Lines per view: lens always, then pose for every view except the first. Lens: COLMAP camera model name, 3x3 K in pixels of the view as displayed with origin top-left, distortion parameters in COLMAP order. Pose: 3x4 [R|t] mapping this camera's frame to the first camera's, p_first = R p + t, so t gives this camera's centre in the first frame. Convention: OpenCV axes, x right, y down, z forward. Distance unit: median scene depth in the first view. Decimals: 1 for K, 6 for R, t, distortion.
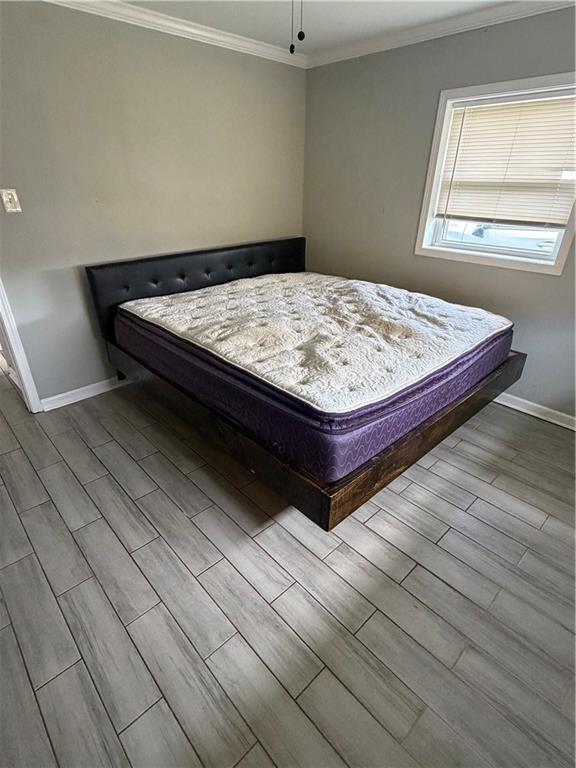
lens RADIAL K [[398.8, 0, 288.0], [0, 398.8, 384.0], [0, 0, 1]] dist [-0.003694, -0.000446]
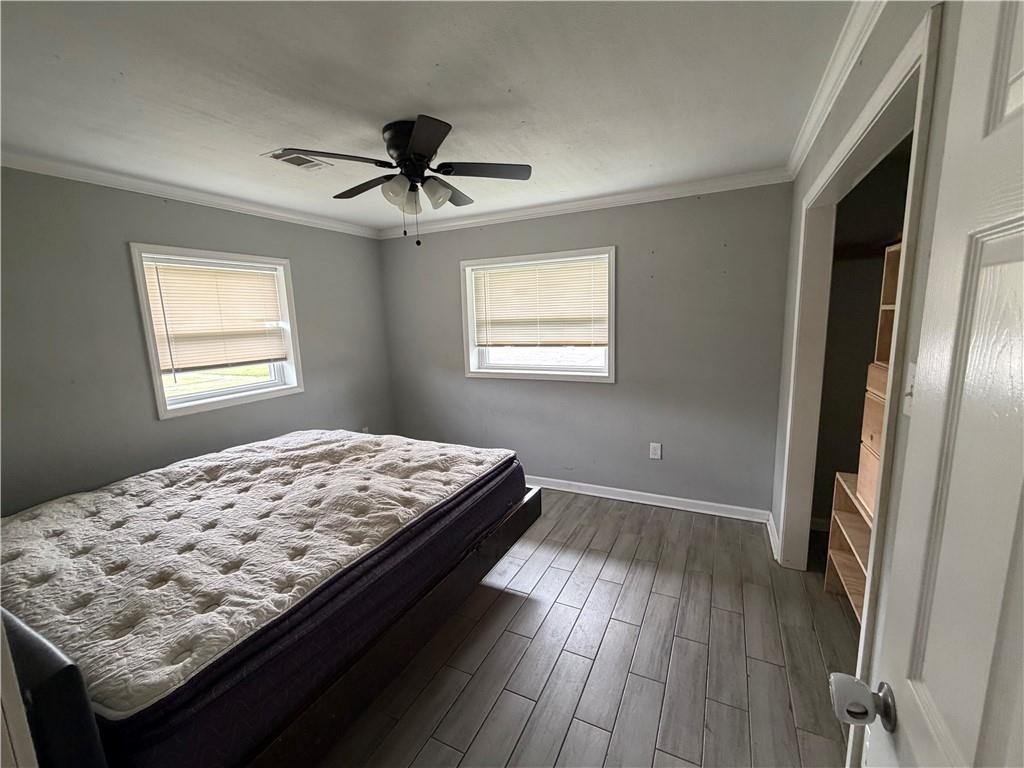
lens RADIAL K [[414.1, 0, 516.8], [0, 414.1, 387.3], [0, 0, 1]] dist [-0.000303, -0.000413]
pose [[-0.347125, -0.160408, 0.923999, -0.856585], [0.456568, 0.831714, 0.315909, -0.409754], [-0.819177, 0.531528, -0.215471, 0.735054]]
